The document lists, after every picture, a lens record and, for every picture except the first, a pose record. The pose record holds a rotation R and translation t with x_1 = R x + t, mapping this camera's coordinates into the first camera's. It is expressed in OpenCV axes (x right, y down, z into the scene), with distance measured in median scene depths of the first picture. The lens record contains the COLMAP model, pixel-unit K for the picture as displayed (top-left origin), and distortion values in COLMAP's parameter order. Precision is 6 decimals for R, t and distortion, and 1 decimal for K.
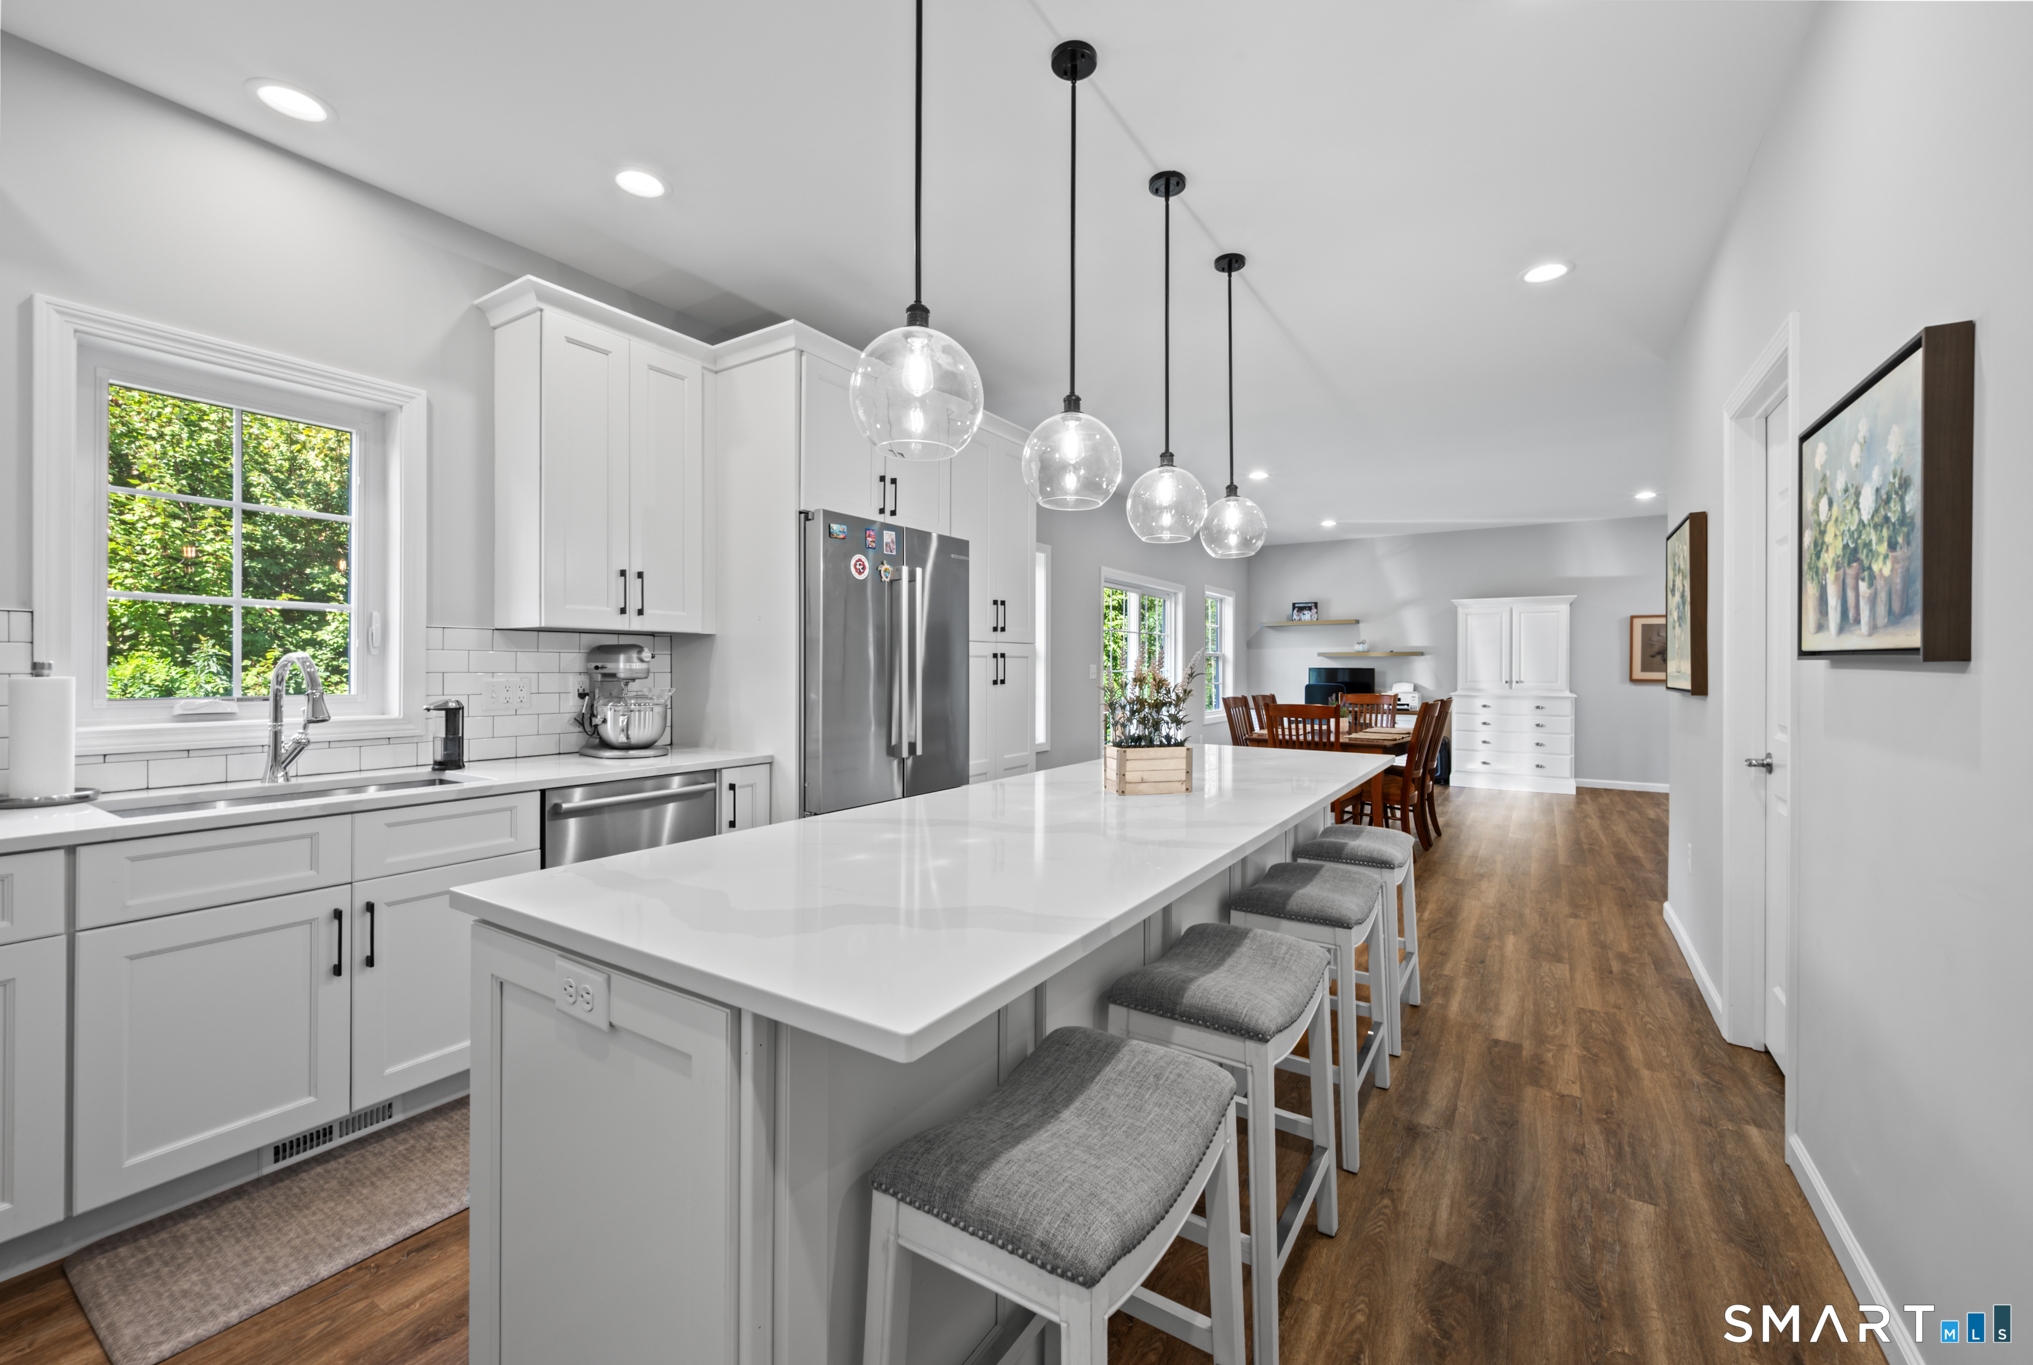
lens RADIAL K [[814.0, 0, 1030.2], [0, 814.0, 667.4], [0, 0, 1]] dist [0.001519, 0.000207]
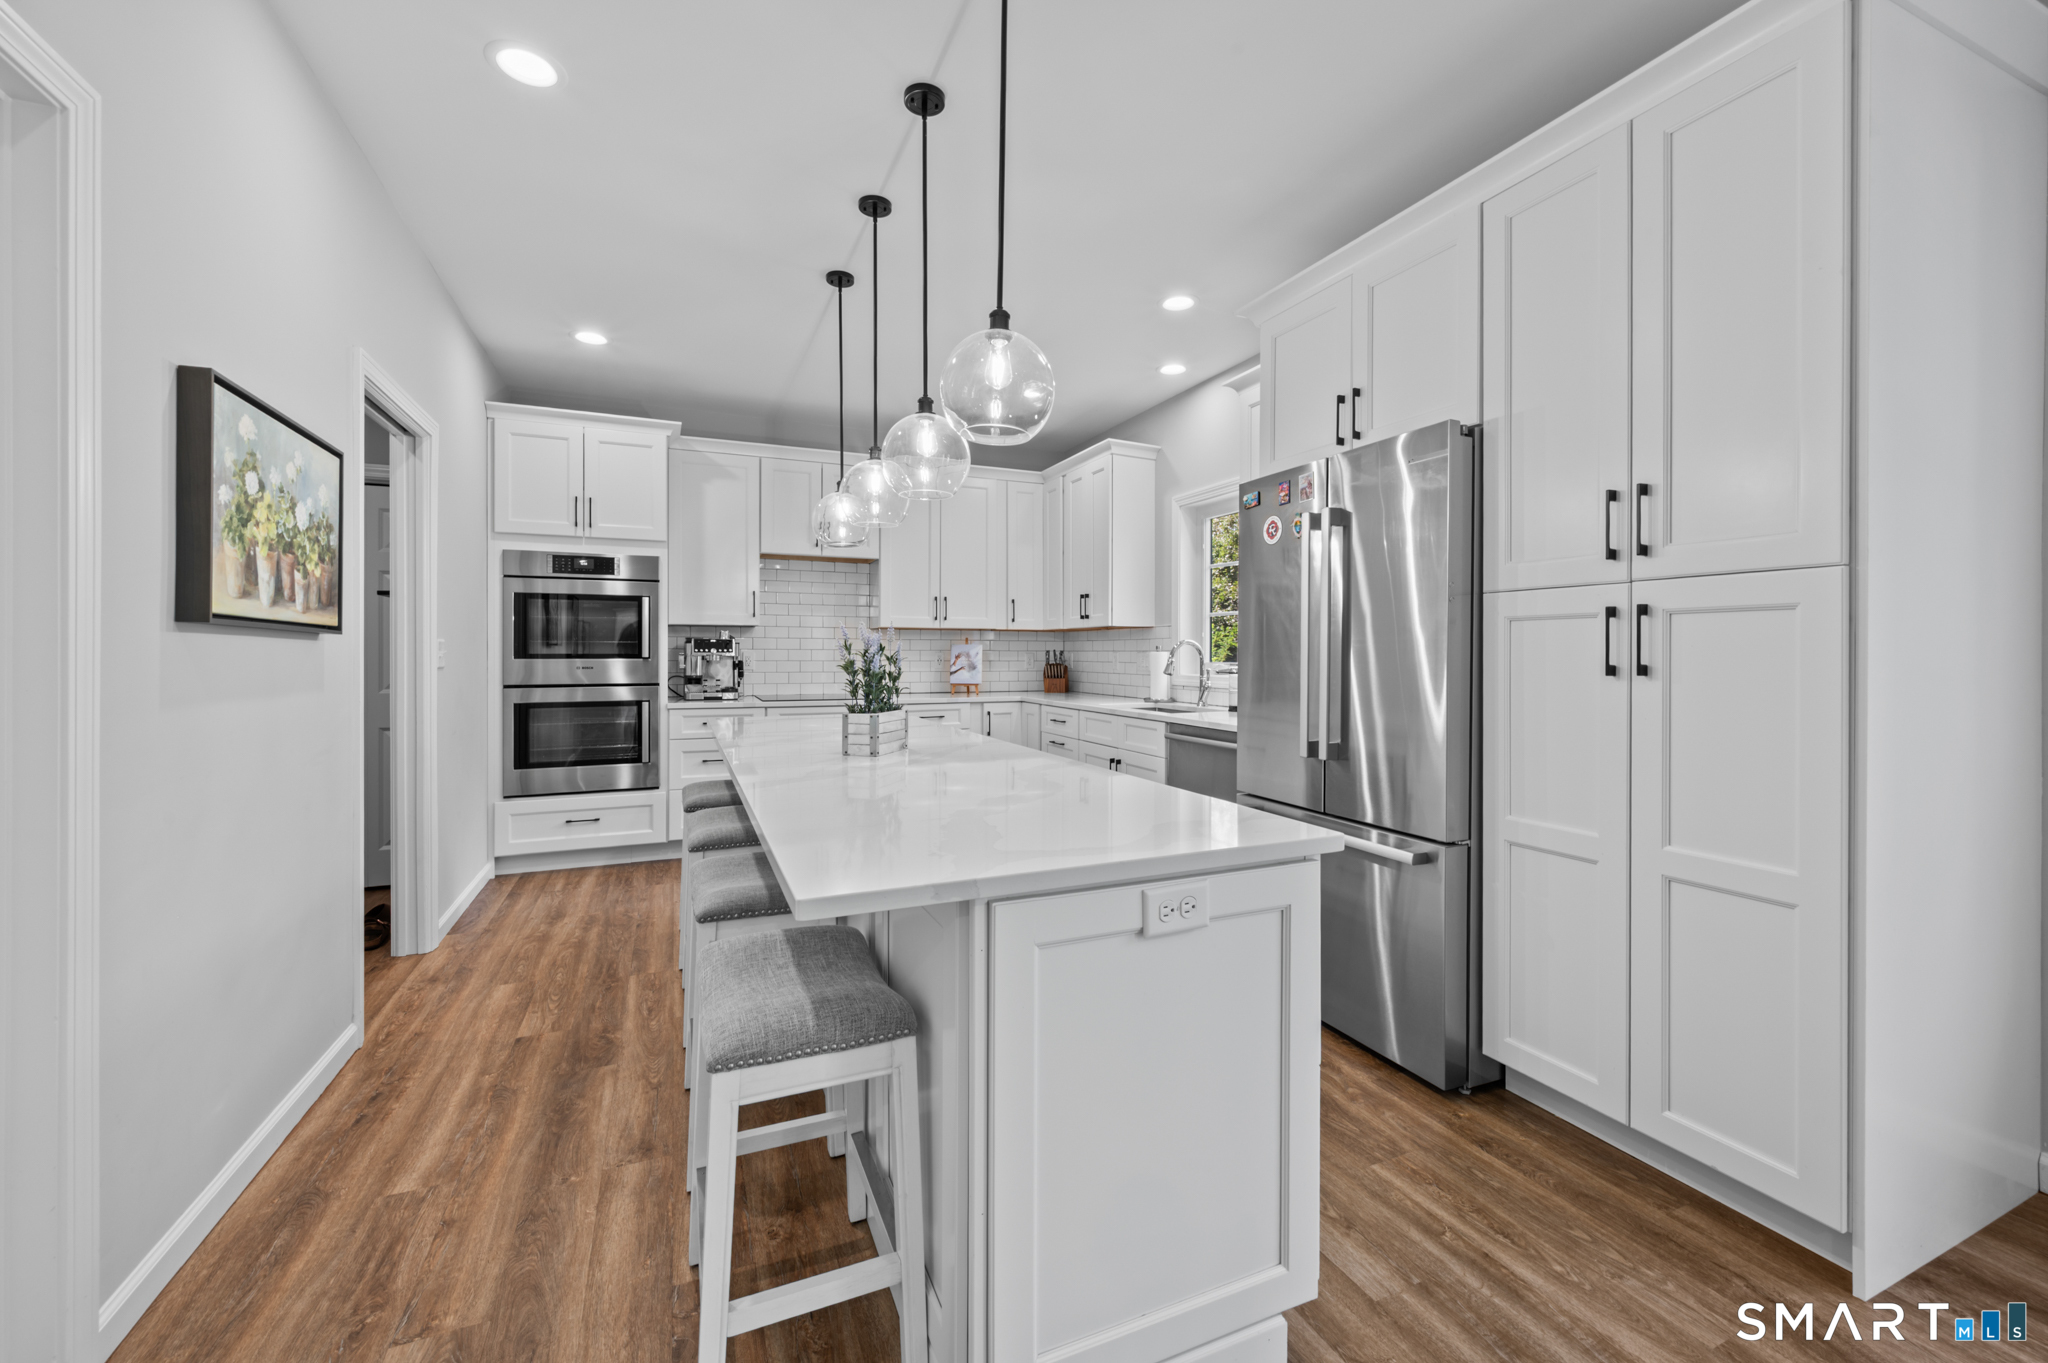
lens RADIAL K [[815.6, 0, 1033.8], [0, 815.6, 653.4], [0, 0, 1]] dist [0.000234, -0.000100]
pose [[-0.559868, -0.003105, -0.828576, 0.785698], [-0.002725, 0.999994, -0.001907, 0.015911], [0.828577, 0.001190, -0.559873, 1.493726]]
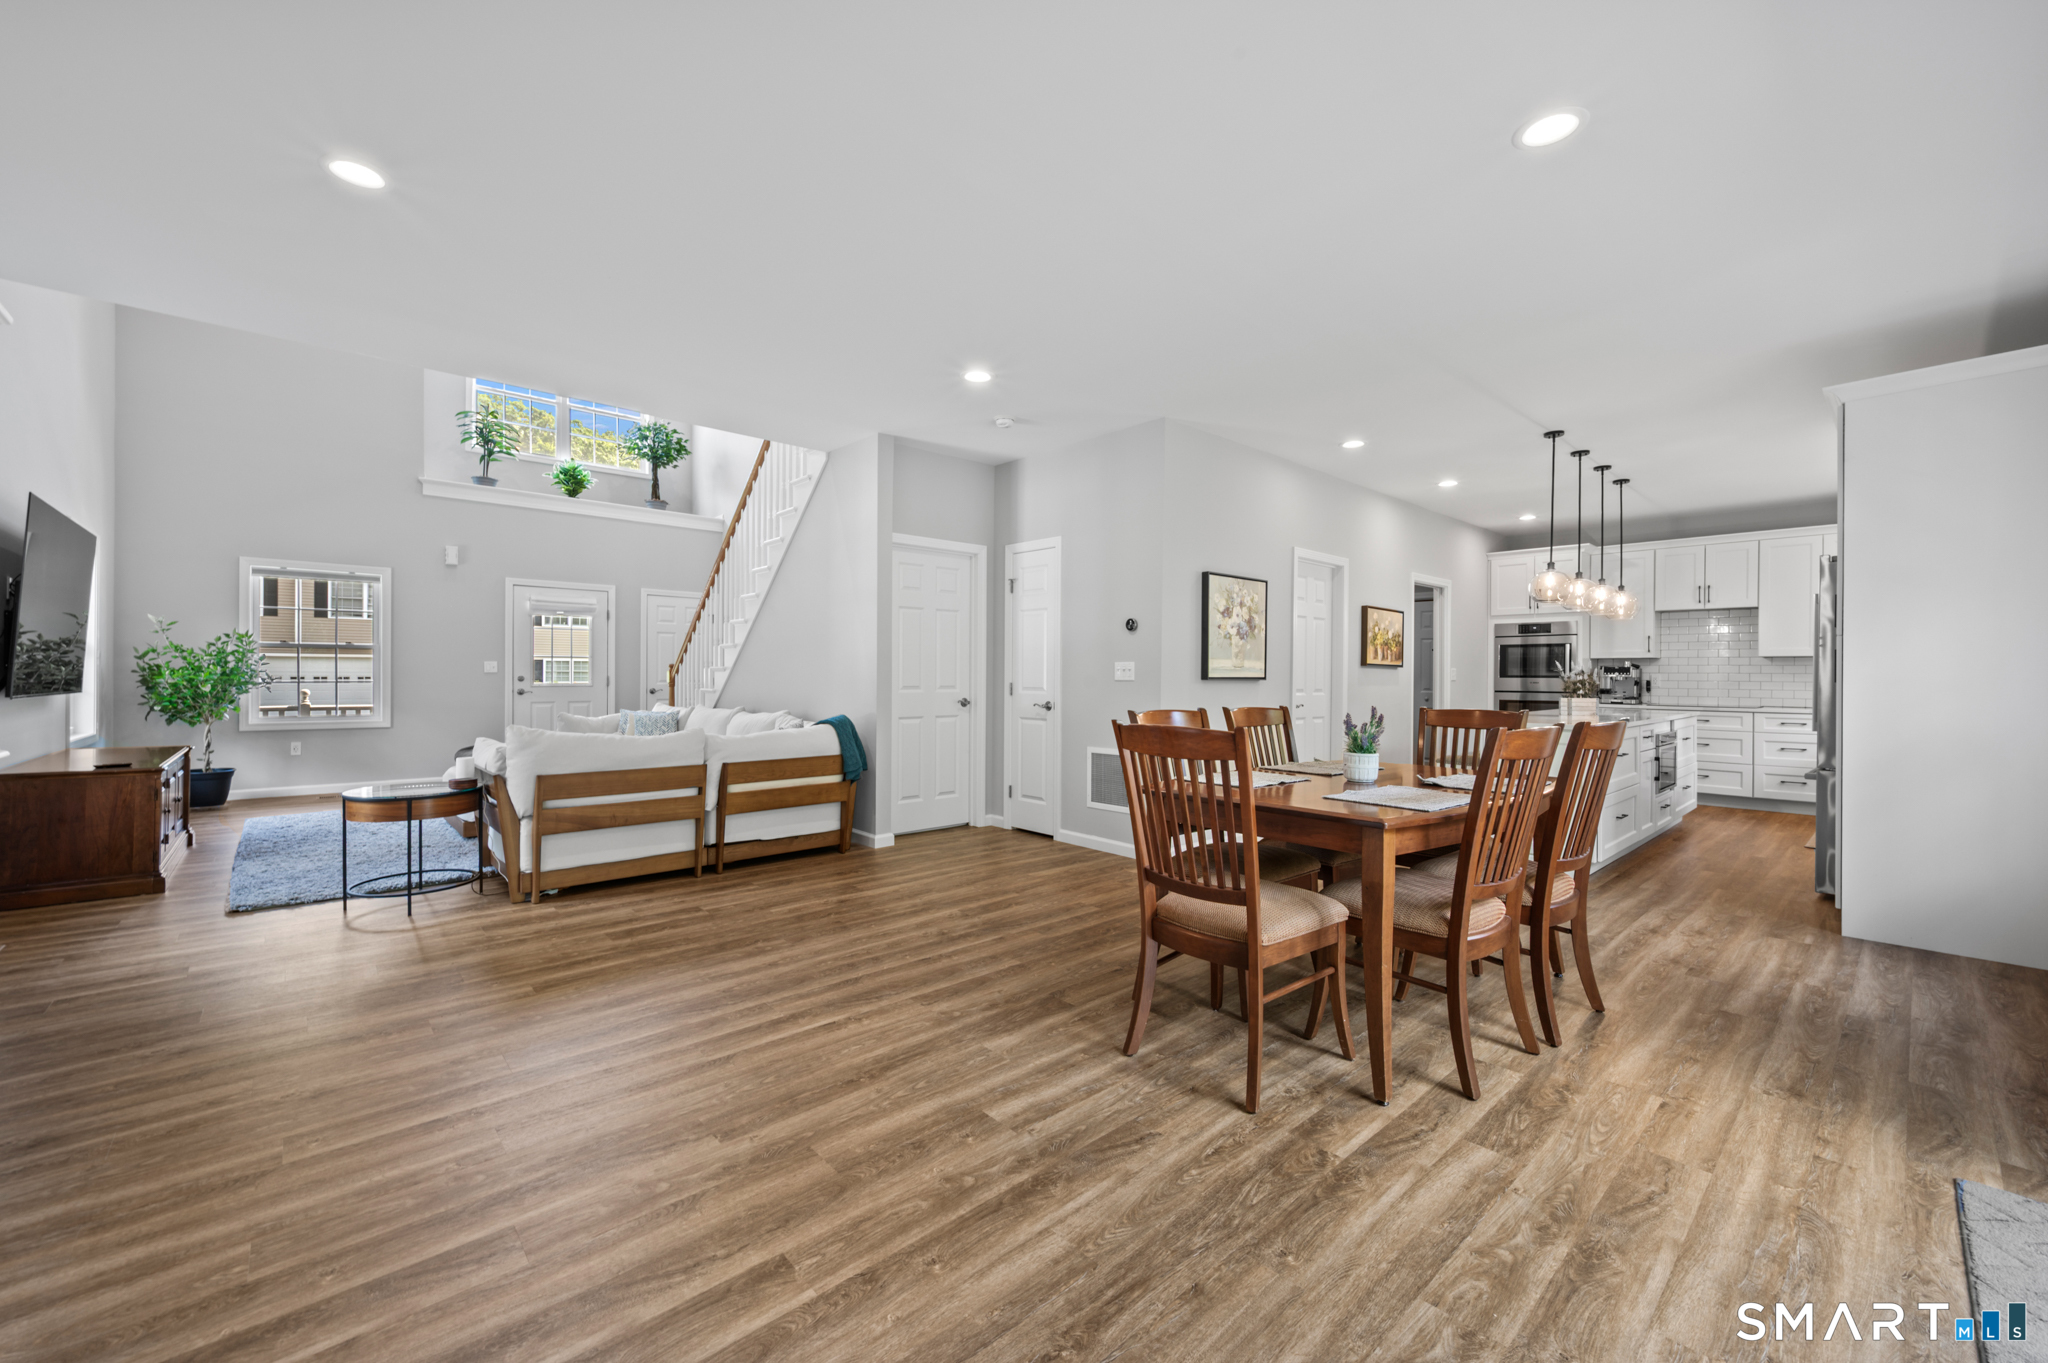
lens RADIAL K [[811.2, 0, 1030.3], [0, 811.2, 679.4], [0, 0, 1]] dist [0.000129, 0.000387]
pose [[-0.963090, -0.010102, 0.268990, 0.953146], [-0.008783, 0.999943, 0.006109, 0.029632], [-0.269036, 0.003521, -0.963124, 3.328112]]
